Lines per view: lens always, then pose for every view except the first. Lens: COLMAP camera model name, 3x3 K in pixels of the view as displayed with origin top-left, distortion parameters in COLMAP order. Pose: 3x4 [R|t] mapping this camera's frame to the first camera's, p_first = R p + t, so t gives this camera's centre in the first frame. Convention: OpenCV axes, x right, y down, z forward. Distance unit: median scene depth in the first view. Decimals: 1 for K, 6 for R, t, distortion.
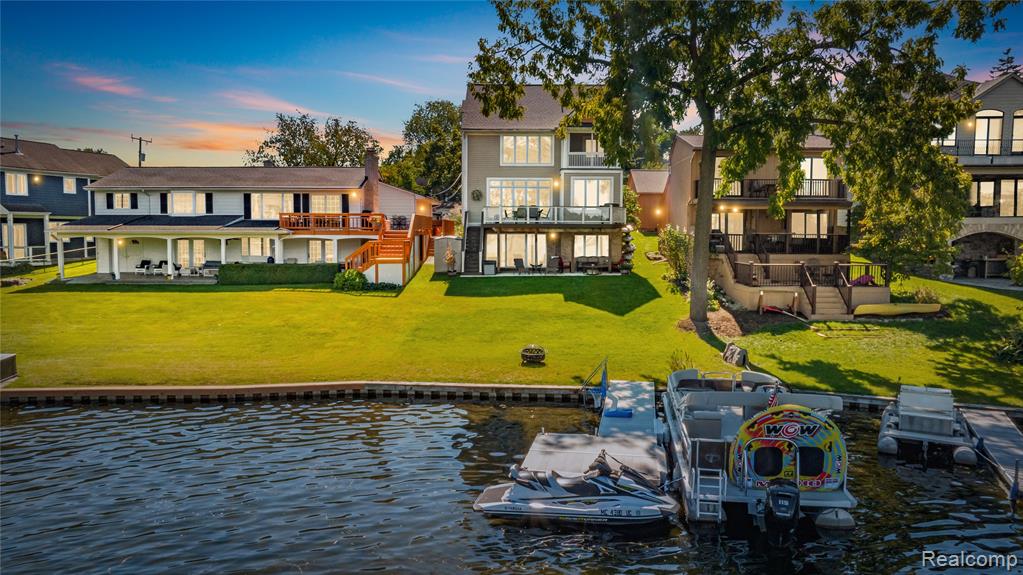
lens RADIAL K [[718.0, 0, 511.5], [0, 718.0, 287.5], [0, 0, 1]] dist [-0.019922, 0.004064]
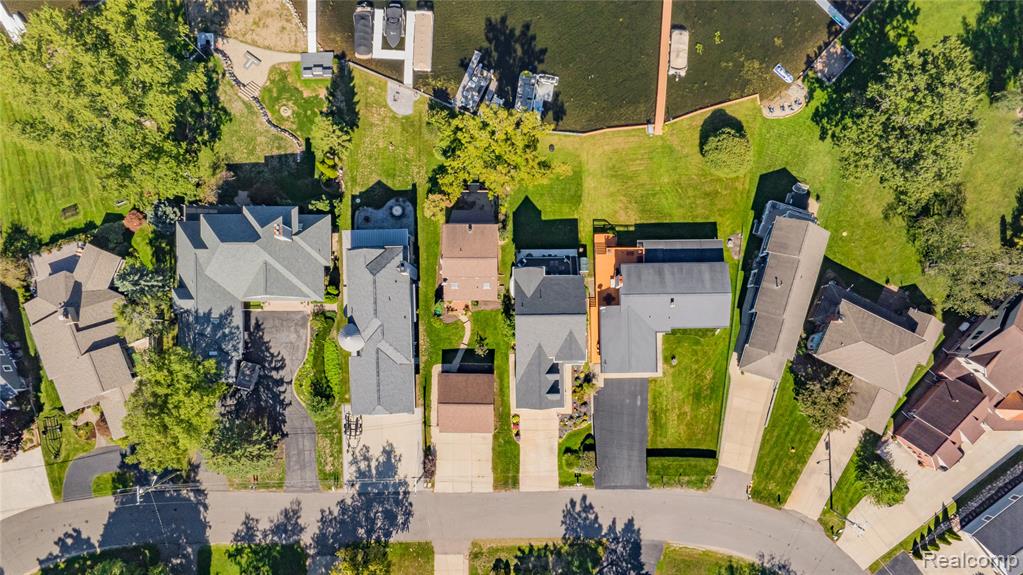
lens RADIAL K [[726.5, 0, 511.5], [0, 726.5, 287.5], [0, 0, 1]] dist [-0.026233, 0.003413]
pose [[-0.999167, 0.014435, -0.038175, 0.387644], [-0.038703, -0.038243, 0.998519, -3.741703], [0.012953, 0.999164, 0.038770, 1.346958]]
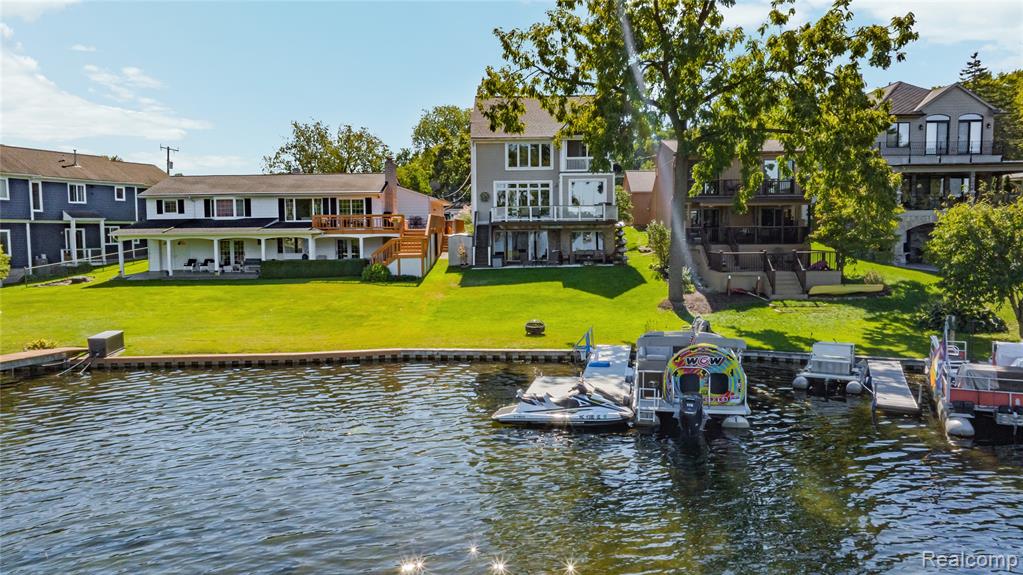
lens RADIAL K [[726.5, 0, 511.5], [0, 726.5, 287.5], [0, 0, 1]] dist [-0.026233, 0.003413]
pose [[0.999860, -0.014398, -0.008526, 0.001082], [0.014400, 0.999896, 0.000152, 0.019193], [0.008523, -0.000275, 0.999964, -0.190311]]
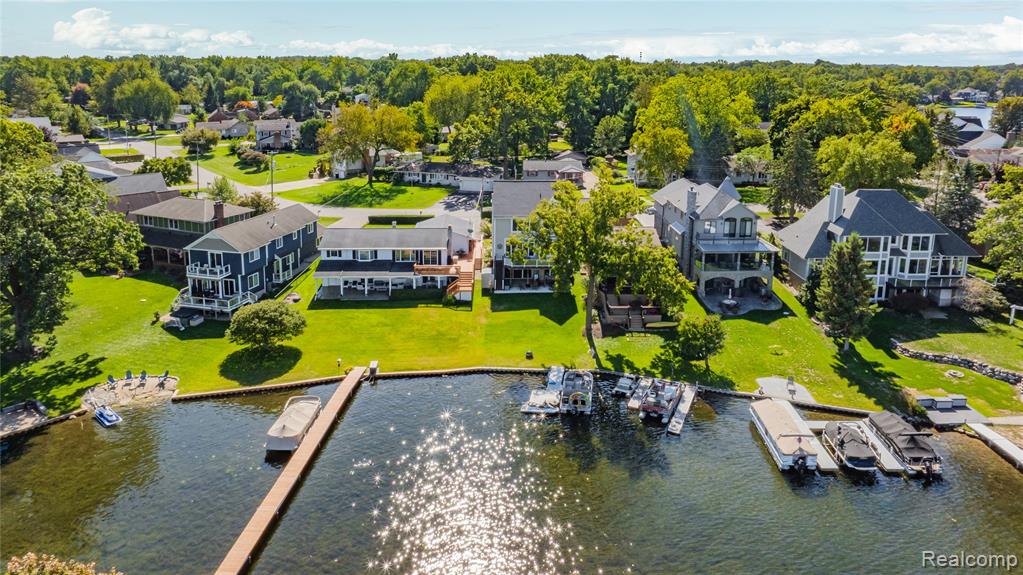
lens RADIAL K [[726.5, 0, 511.5], [0, 726.5, 287.5], [0, 0, 1]] dist [-0.026233, 0.003413]
pose [[0.999571, -0.009522, 0.027694, -0.105539], [0.002860, 0.972888, 0.231260, -0.733909], [-0.029145, -0.231082, 0.972498, -1.615128]]
